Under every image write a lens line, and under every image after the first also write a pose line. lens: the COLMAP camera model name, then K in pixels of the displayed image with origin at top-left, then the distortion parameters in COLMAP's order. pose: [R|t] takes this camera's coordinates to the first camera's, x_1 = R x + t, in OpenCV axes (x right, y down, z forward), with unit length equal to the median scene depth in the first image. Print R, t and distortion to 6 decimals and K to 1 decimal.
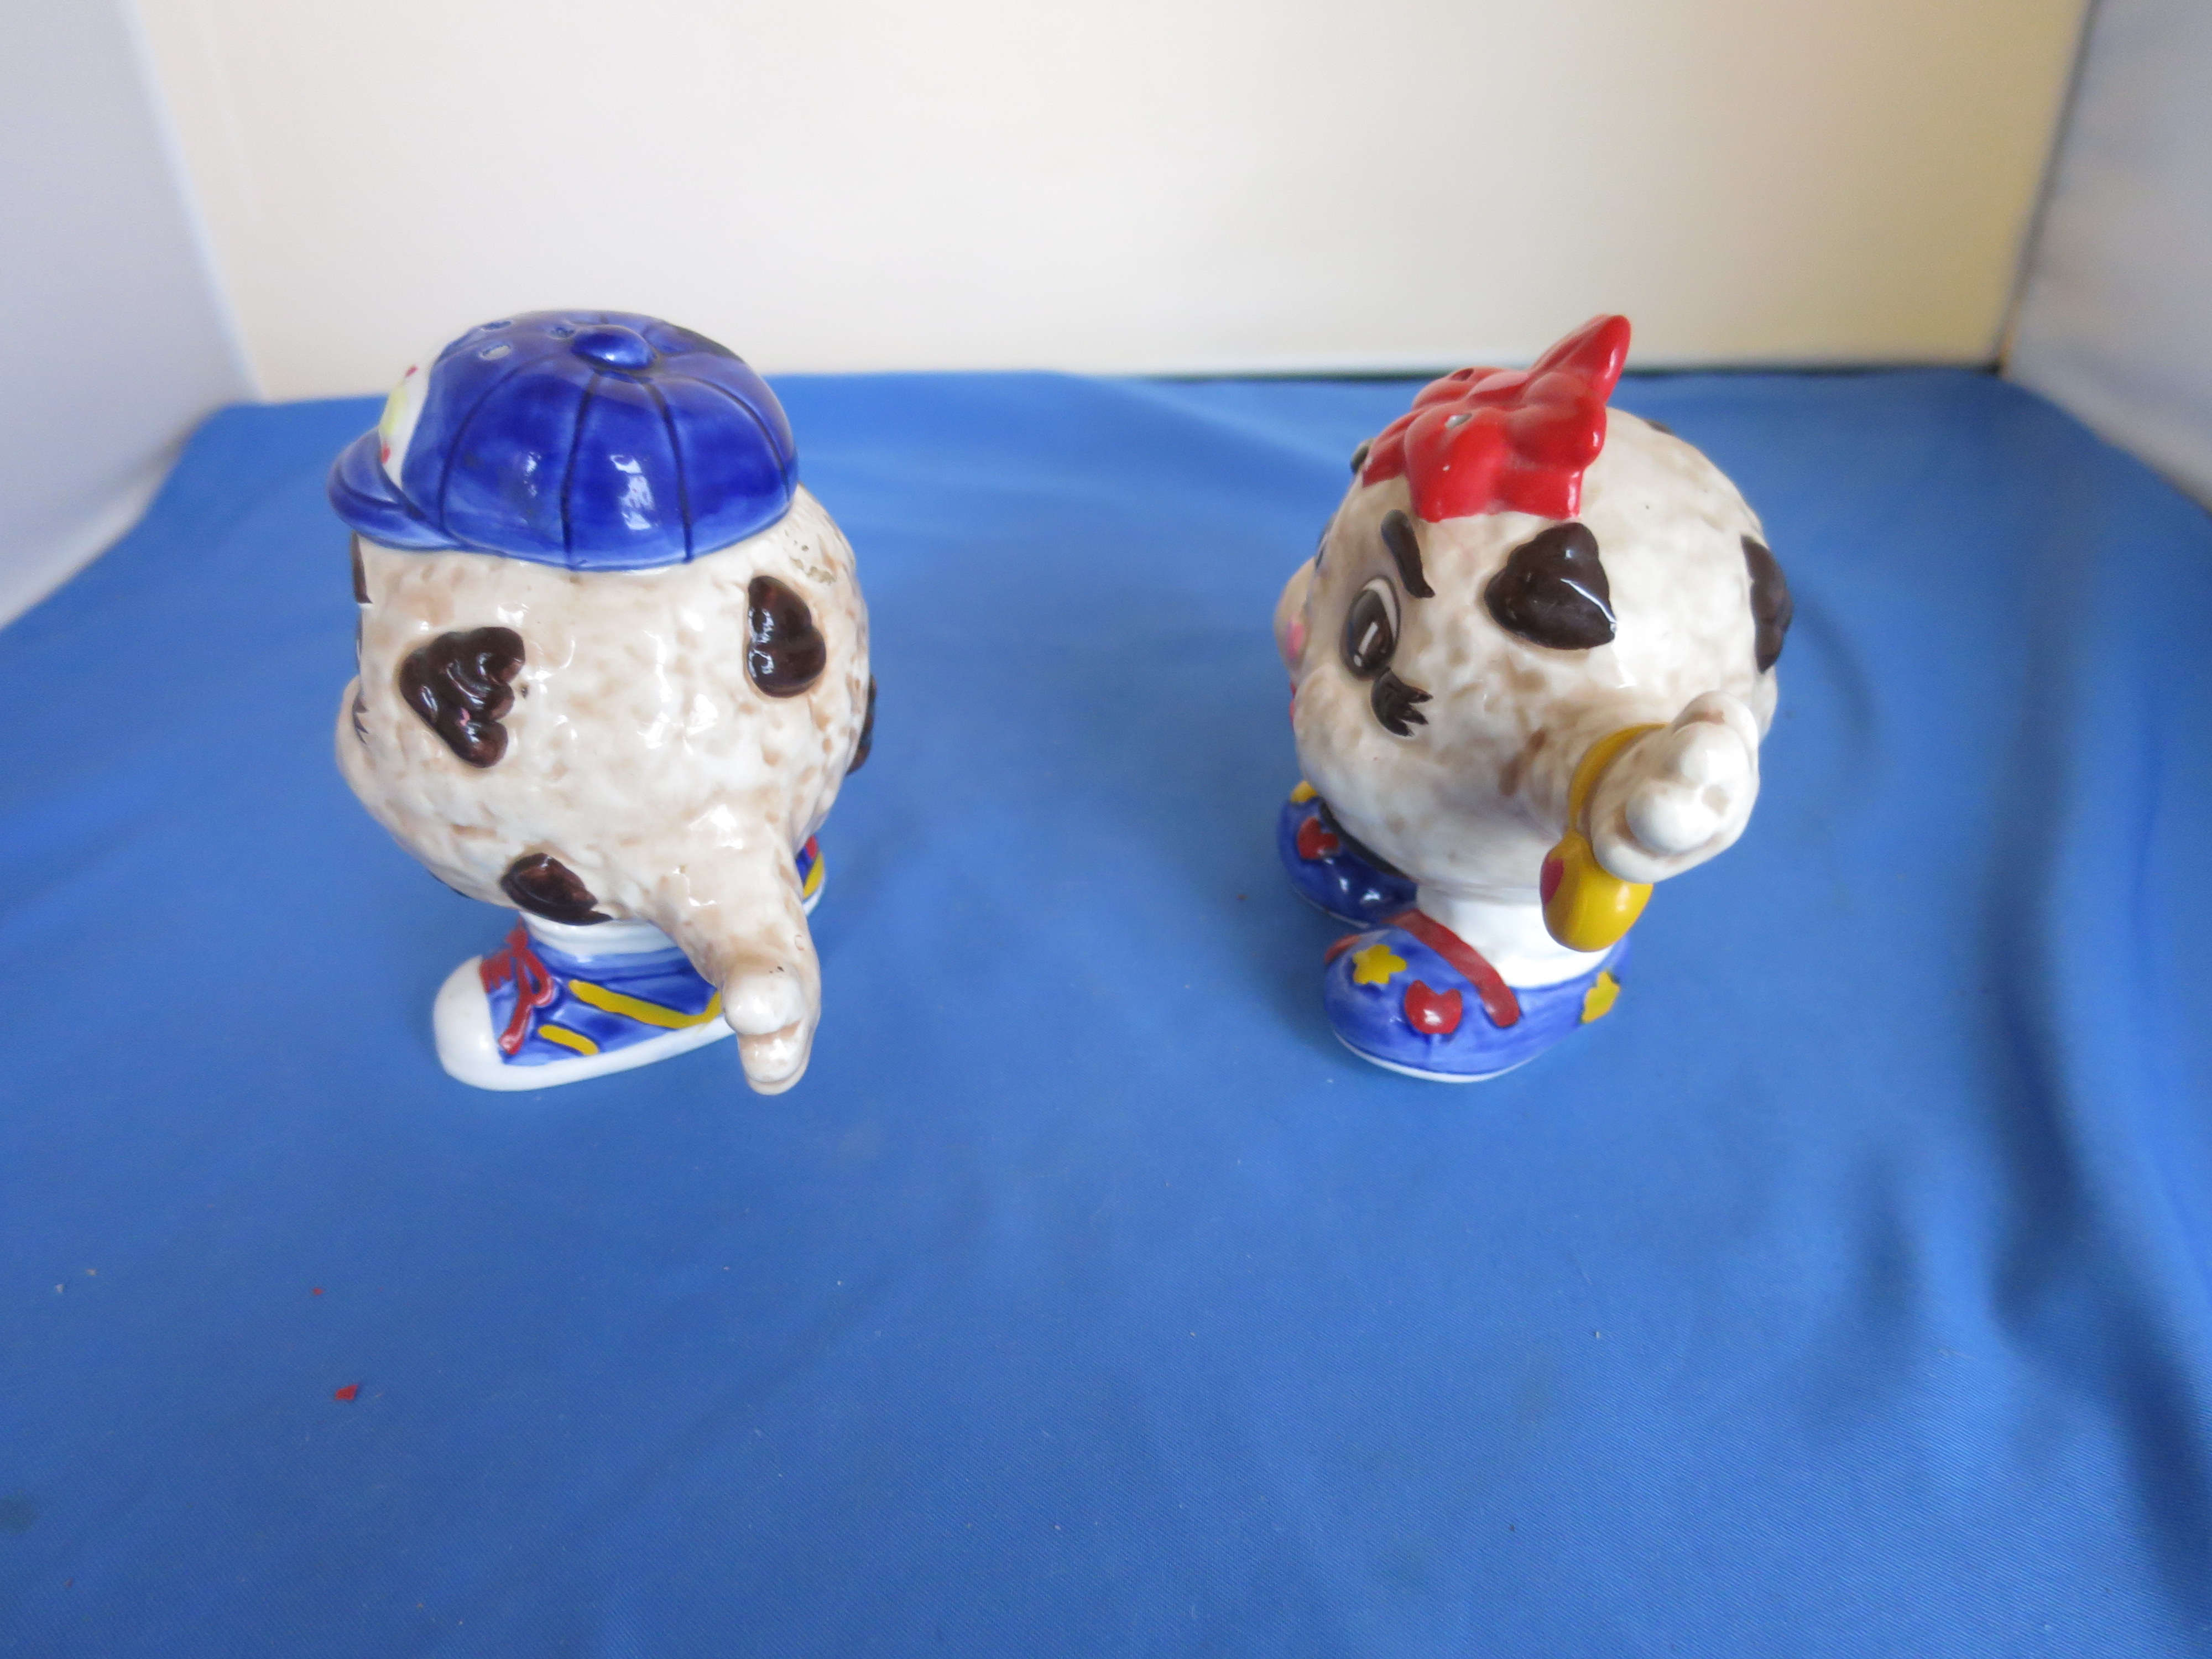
lens RADIAL K [[1518.9, 0, 1113.0], [0, 1518.9, 826.7], [0, 0, 1]] dist [-0.050339, 0.008184]
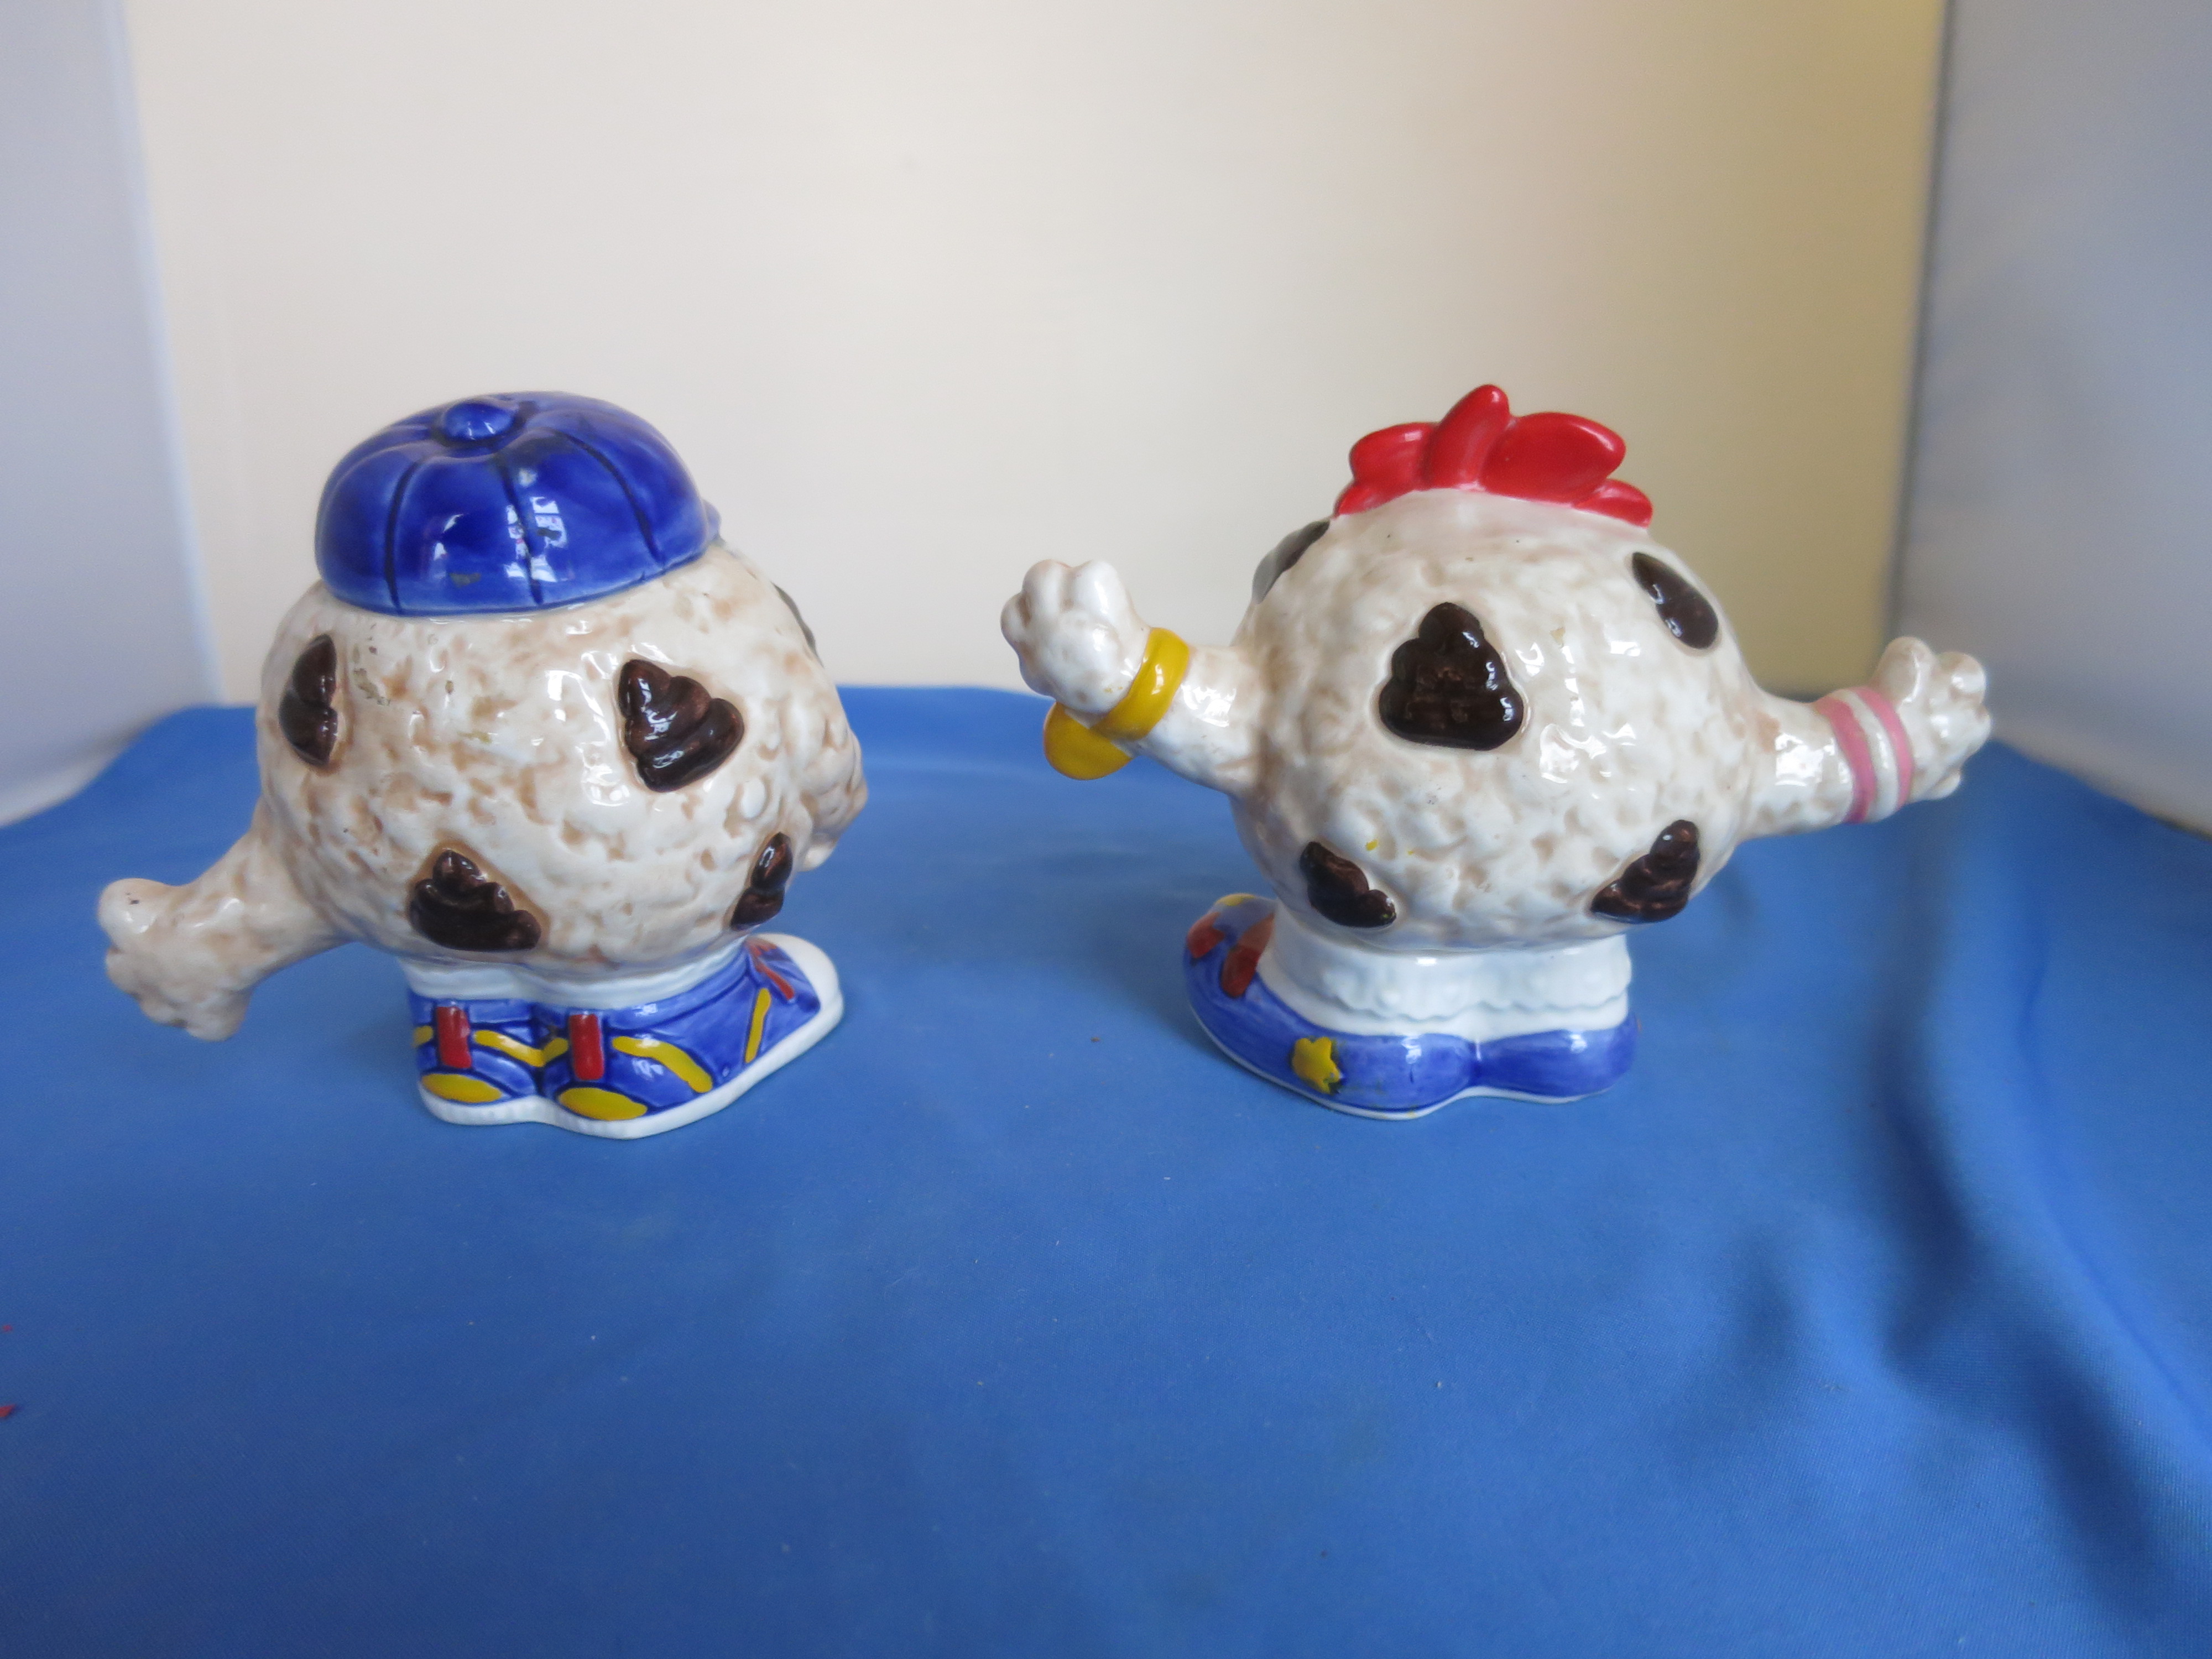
lens RADIAL K [[1518.9, 0, 1104.2], [0, 1518.9, 836.9], [0, 0, 1]] dist [-0.050339, 0.008184]
pose [[0.999882, 0.015028, 0.003320, 0.107273], [-0.013308, 0.952633, -0.303832, 0.272651], [-0.007729, 0.303752, 0.952720, 0.059932]]
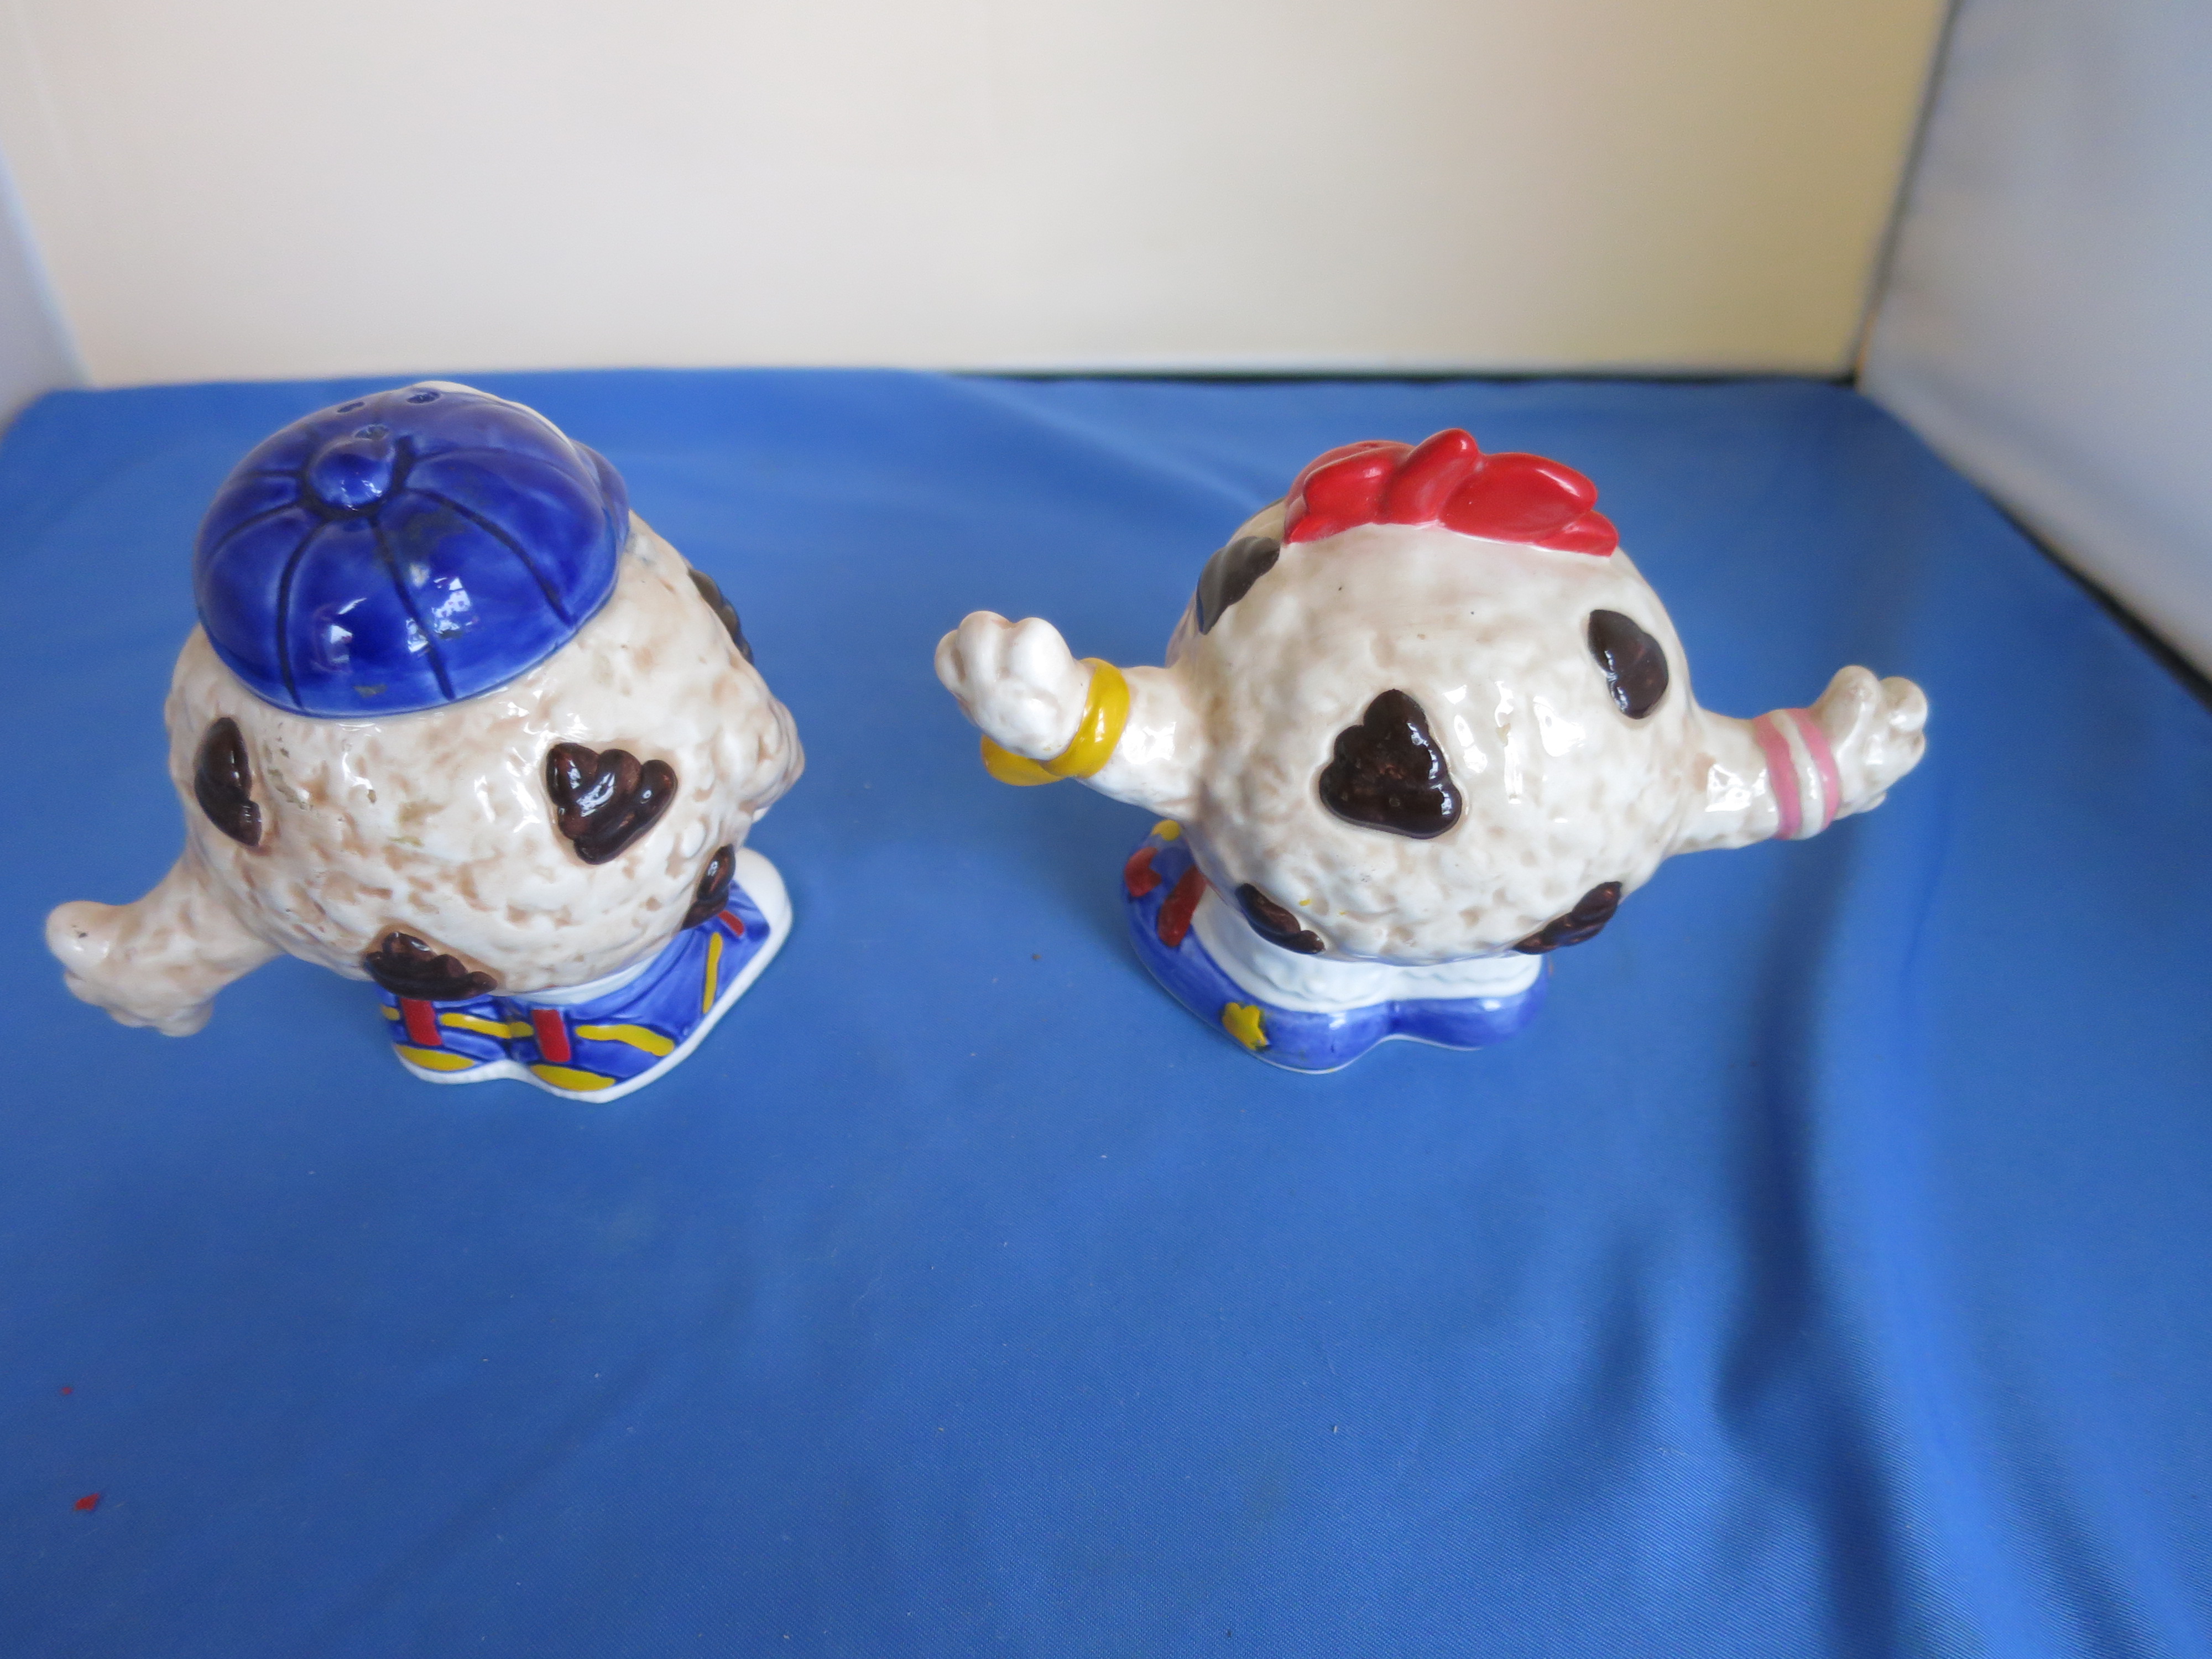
lens RADIAL K [[1518.9, 0, 1103.0], [0, 1518.9, 827.6], [0, 0, 1]] dist [-0.050339, 0.008184]
pose [[0.998925, 0.005744, 0.046001, 0.103050], [-0.007587, 0.999171, 0.039998, -0.100722], [-0.045733, -0.040304, 0.998140, -0.001317]]
